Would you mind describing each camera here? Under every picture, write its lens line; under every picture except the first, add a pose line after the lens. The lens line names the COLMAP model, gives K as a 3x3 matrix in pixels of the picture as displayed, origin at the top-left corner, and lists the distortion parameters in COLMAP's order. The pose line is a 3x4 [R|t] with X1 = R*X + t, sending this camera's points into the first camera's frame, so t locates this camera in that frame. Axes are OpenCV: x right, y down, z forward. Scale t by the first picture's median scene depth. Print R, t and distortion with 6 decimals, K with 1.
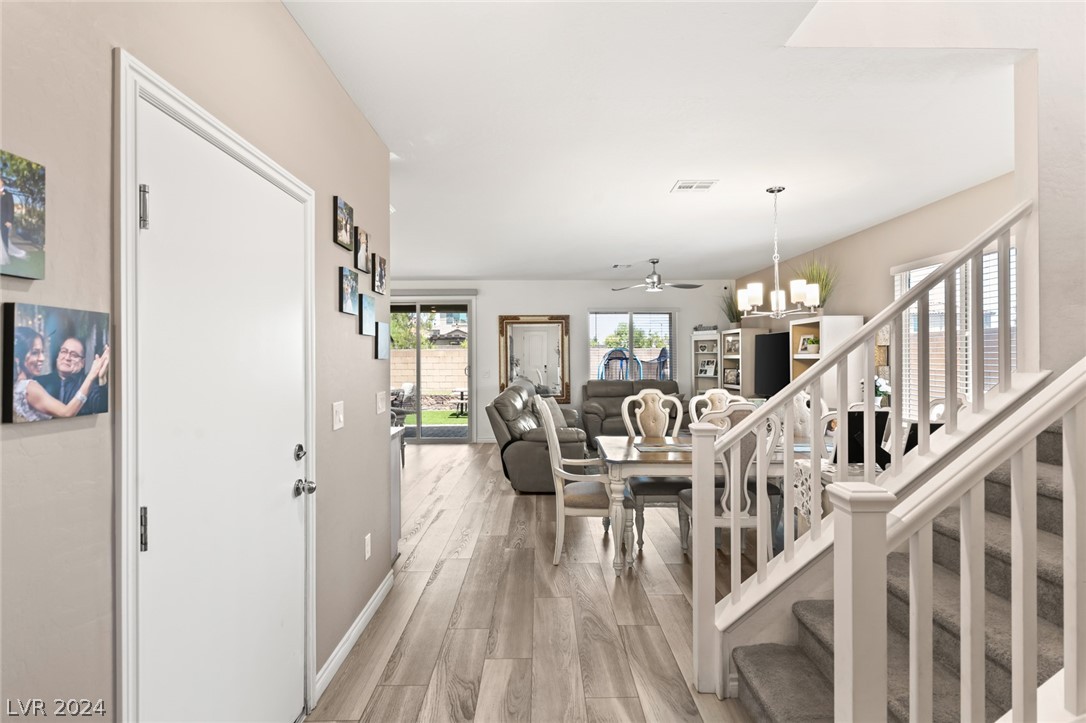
lens RADIAL K [[549.3, 0, 541.6], [0, 549.3, 356.3], [0, 0, 1]] dist [-0.001297, 0.001151]
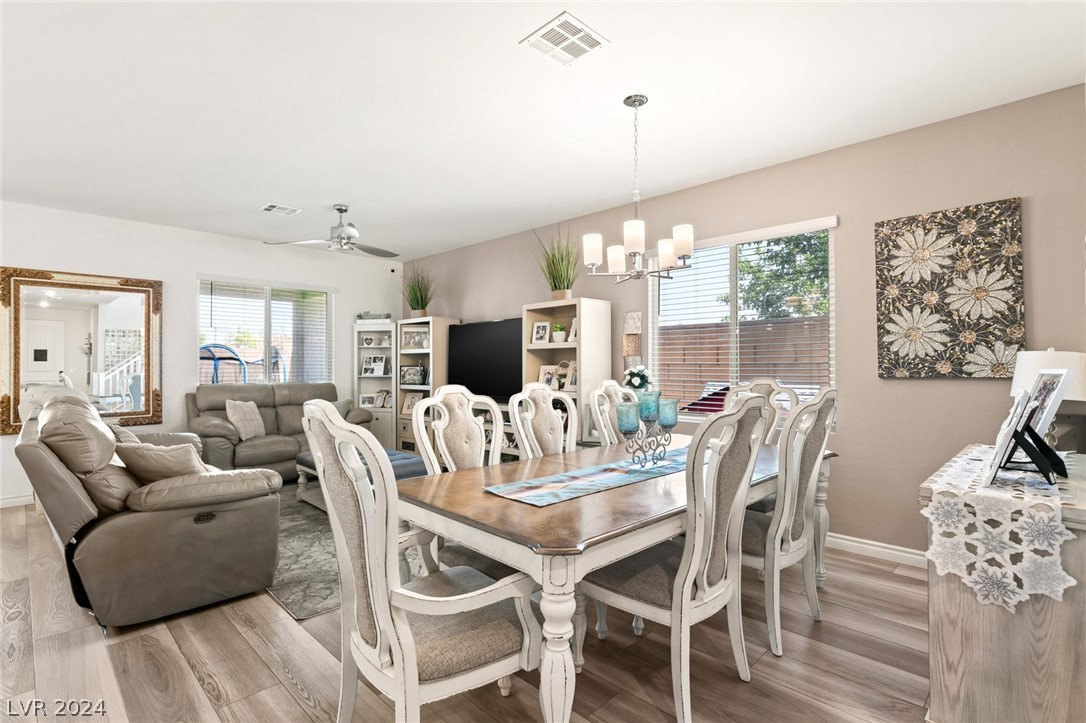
lens RADIAL K [[520.4, 0, 548.9], [0, 520.4, 356.5], [0, 0, 1]] dist [-0.011757, 0.004764]
pose [[0.699248, 0.014441, 0.714734, -0.066872], [-0.002395, 0.999838, -0.017858, 0.021580], [-0.714876, 0.010776, 0.699169, 0.305432]]
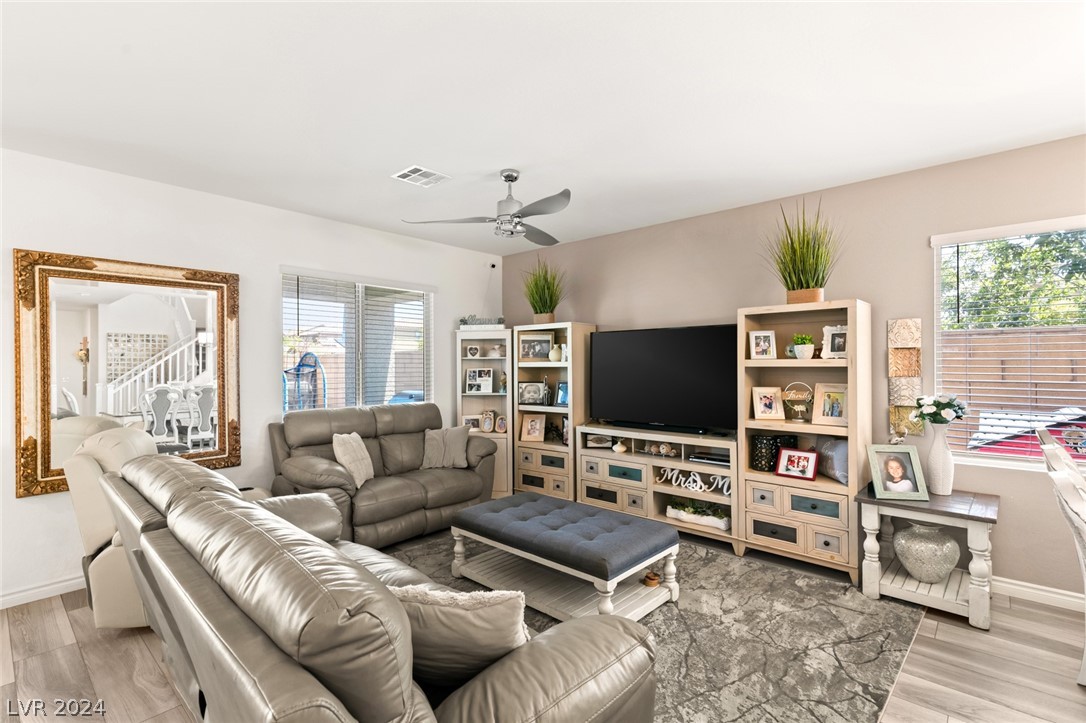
lens RADIAL K [[498.9, 0, 546.4], [0, 498.9, 362.3], [0, 0, 1]] dist [0.013823, -0.005286]
pose [[0.665454, 0.004094, 0.746428, -0.100650], [0.000096, 0.999984, -0.005569, 0.001451], [-0.746439, 0.003777, 0.665443, 0.575367]]
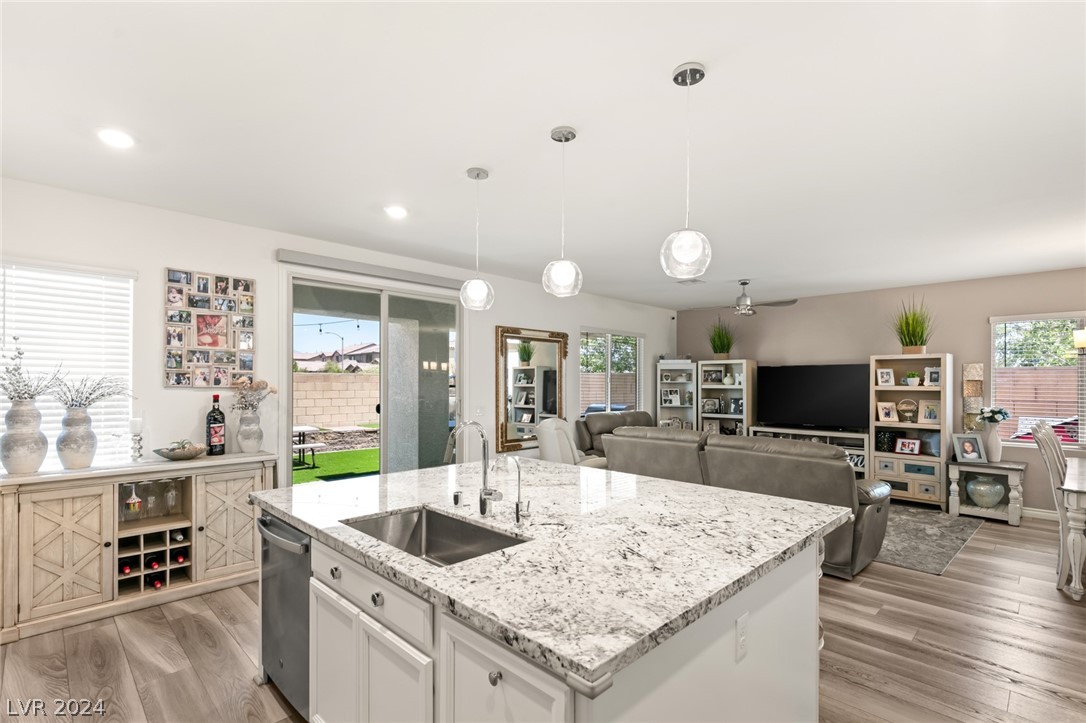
lens RADIAL K [[498.9, 0, 554.1], [0, 498.9, 383.1], [0, 0, 1]] dist [0.013823, -0.005286]
pose [[0.699662, 0.007536, 0.714435, -0.521403], [-0.009642, 0.999953, -0.001104, -0.001949], [-0.714409, -0.006116, 0.699701, 0.555667]]
